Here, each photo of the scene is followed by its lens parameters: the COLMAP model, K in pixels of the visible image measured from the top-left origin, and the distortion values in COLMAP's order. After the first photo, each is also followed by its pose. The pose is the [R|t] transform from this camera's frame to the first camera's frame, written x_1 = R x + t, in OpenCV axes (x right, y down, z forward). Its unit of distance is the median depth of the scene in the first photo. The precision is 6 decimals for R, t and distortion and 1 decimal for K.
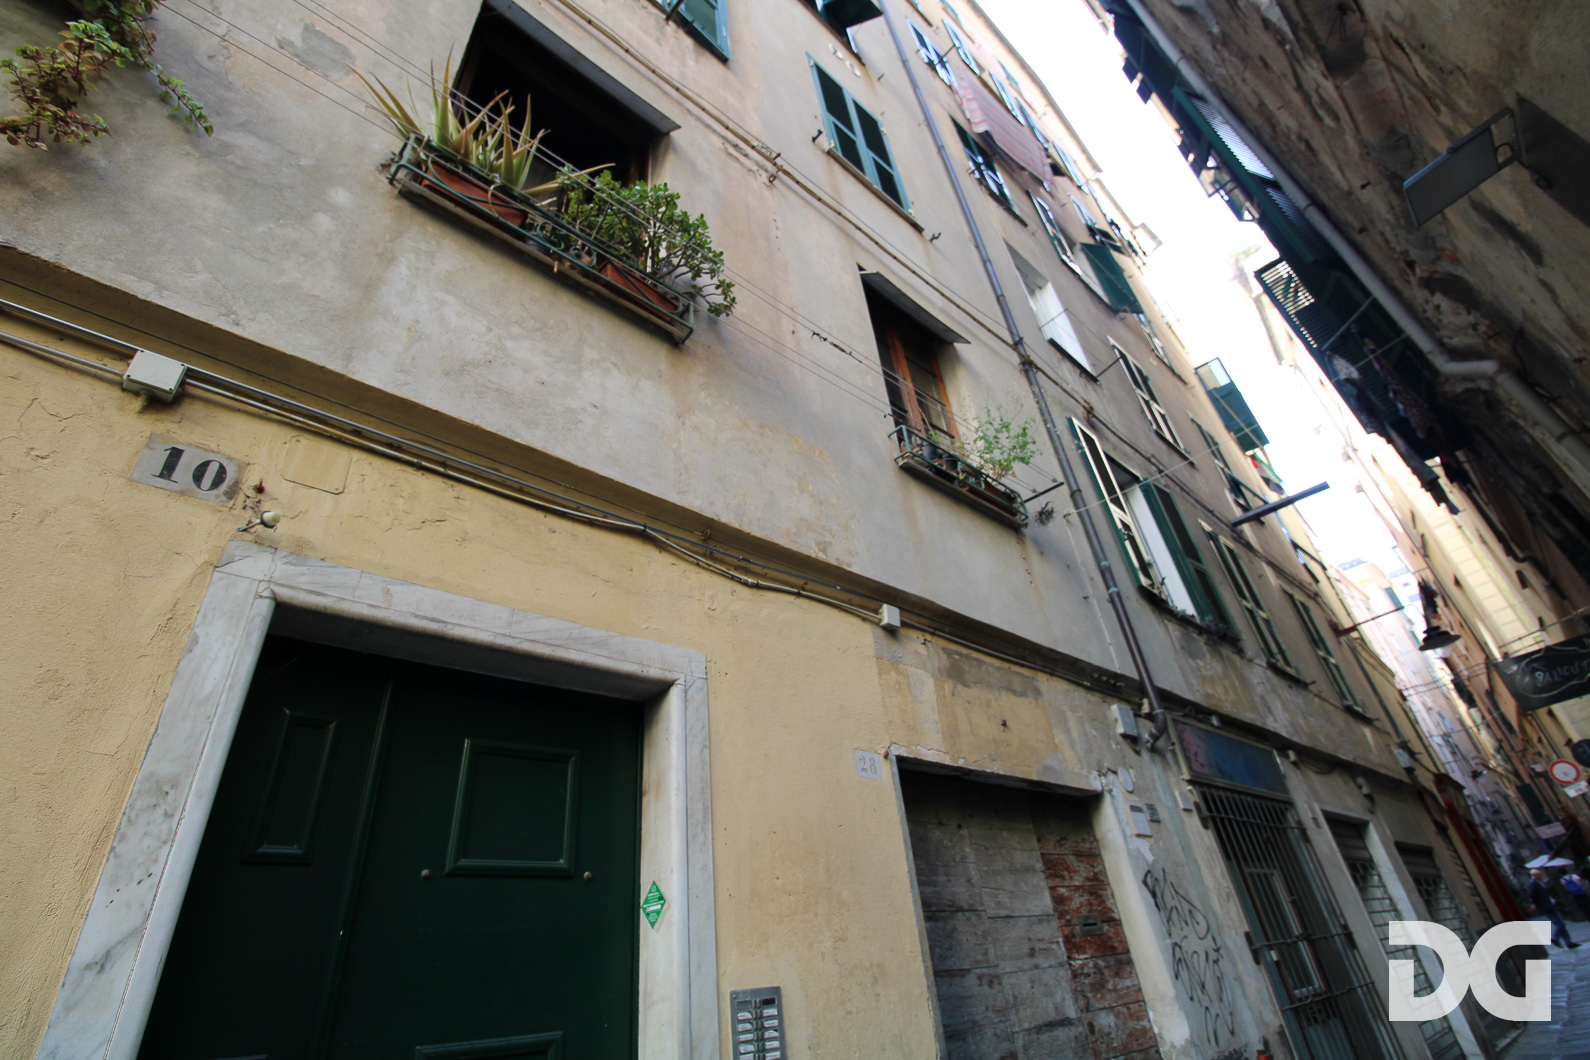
lens RADIAL K [[743.8, 0, 794.6], [0, 743.8, 476.6], [0, 0, 1]] dist [-0.017723, -0.000655]
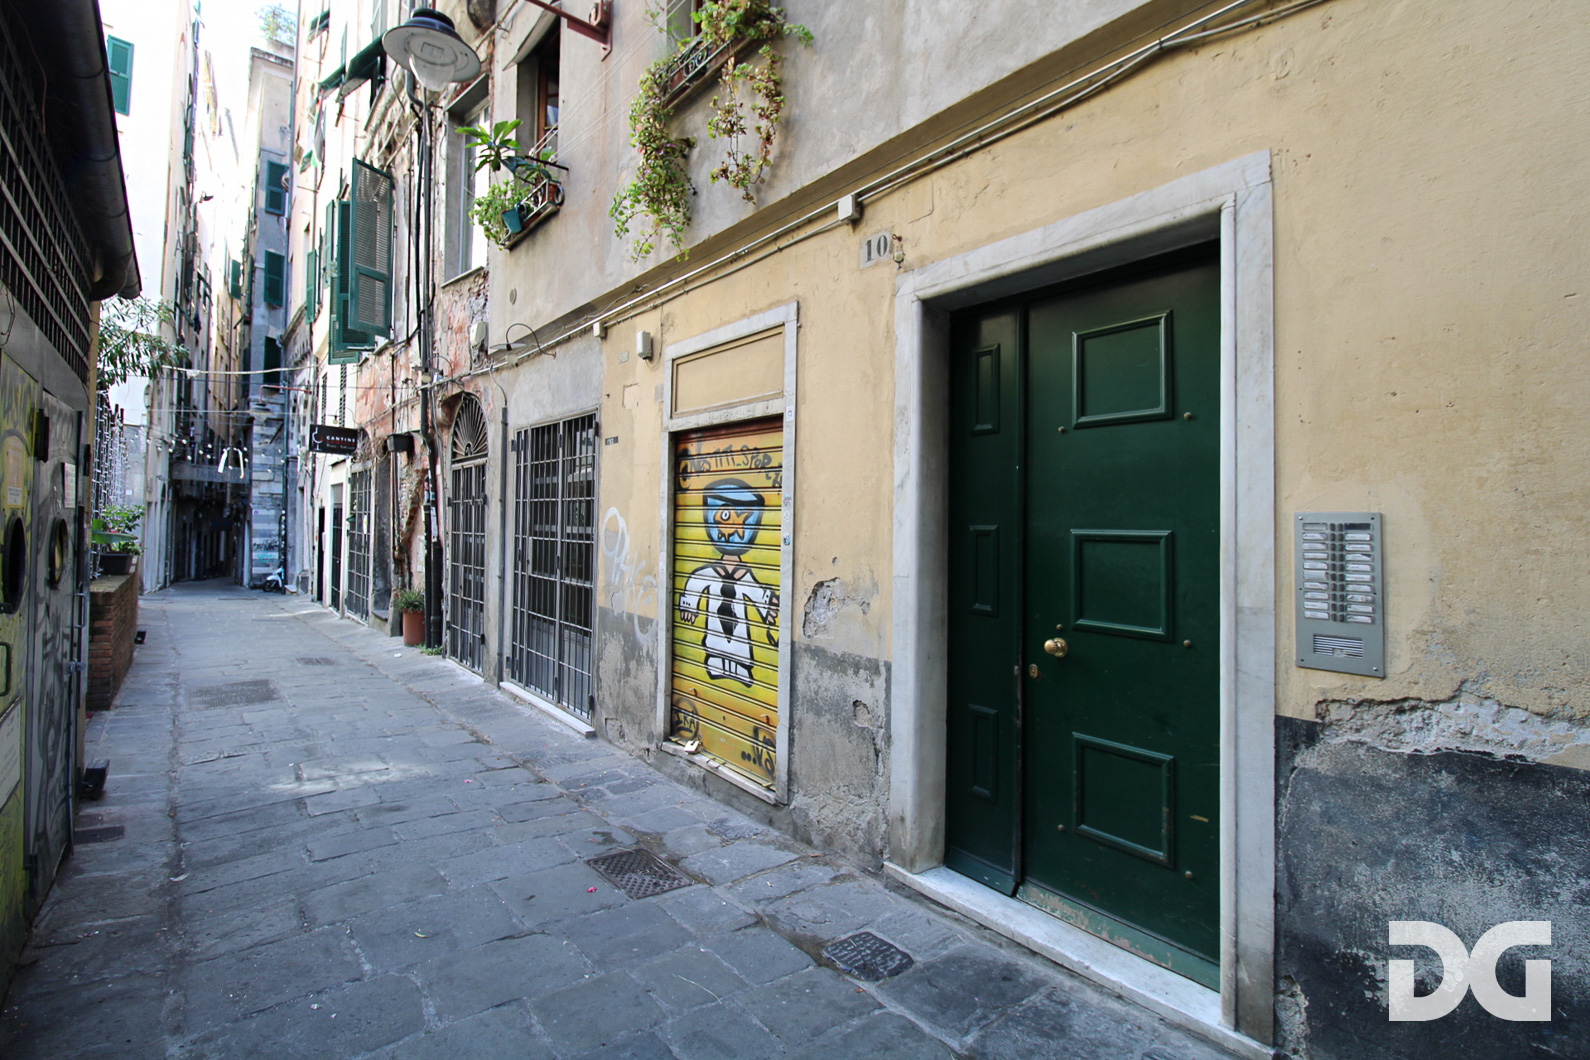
lens RADIAL K [[738.2, 0, 795.0], [0, 738.2, 530.0], [0, 0, 1]] dist [-0.001482, -0.000106]
pose [[-0.066260, 0.098687, -0.992910, 0.878863], [0.569139, 0.821083, 0.043629, 0.308964], [0.819567, -0.562213, -0.110572, 0.563528]]
